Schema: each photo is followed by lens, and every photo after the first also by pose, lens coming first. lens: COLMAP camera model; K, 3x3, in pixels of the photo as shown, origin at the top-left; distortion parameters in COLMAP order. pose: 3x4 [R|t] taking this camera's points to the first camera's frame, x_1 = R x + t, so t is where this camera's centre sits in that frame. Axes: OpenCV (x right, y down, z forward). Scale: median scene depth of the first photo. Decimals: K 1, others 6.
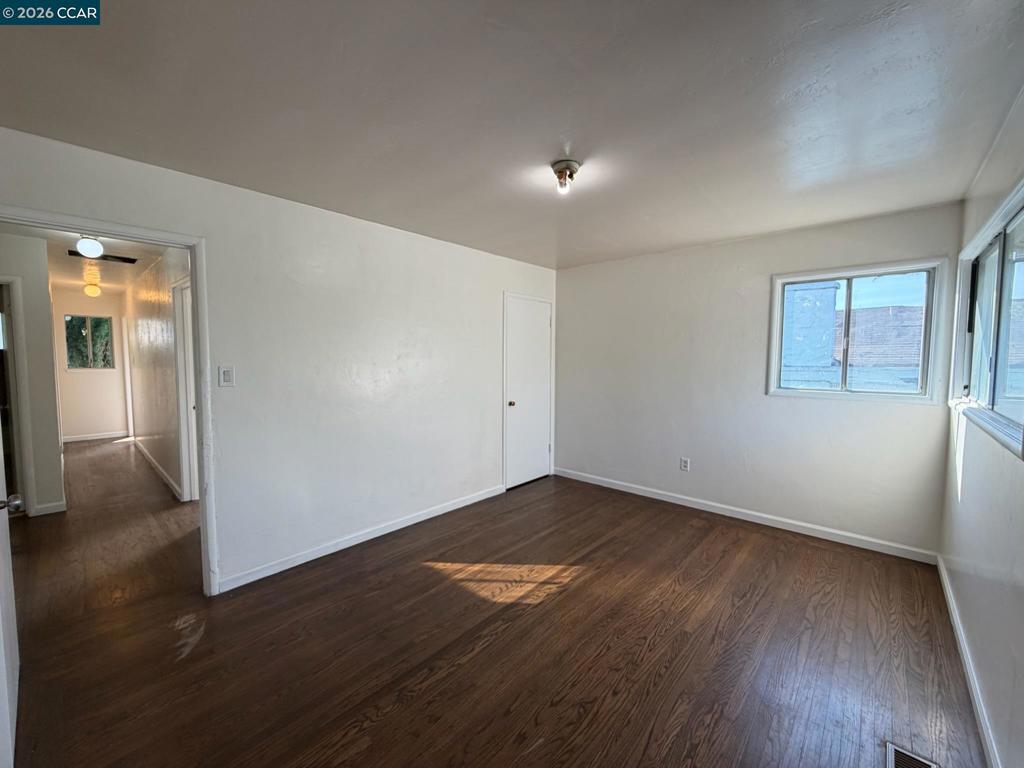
lens RADIAL K [[408.7, 0, 509.0], [0, 408.7, 382.1], [0, 0, 1]] dist [-0.000216, -0.000122]
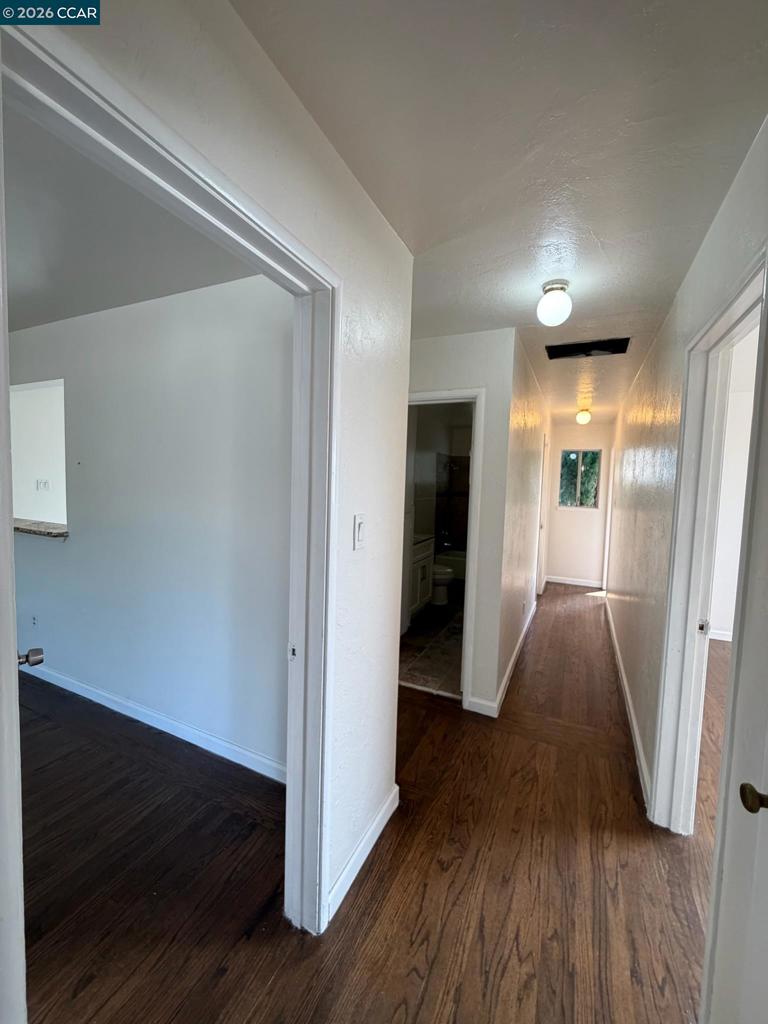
lens RADIAL K [[409.0, 0, 384.0], [0, 409.0, 512.0], [0, 0, 1]] dist [0.002760, 0.000341]
pose [[0.288295, 0.072179, -0.954817, -0.319006], [-0.090149, 0.994772, 0.047980, -0.033332], [0.953289, 0.072243, 0.293294, 0.376106]]
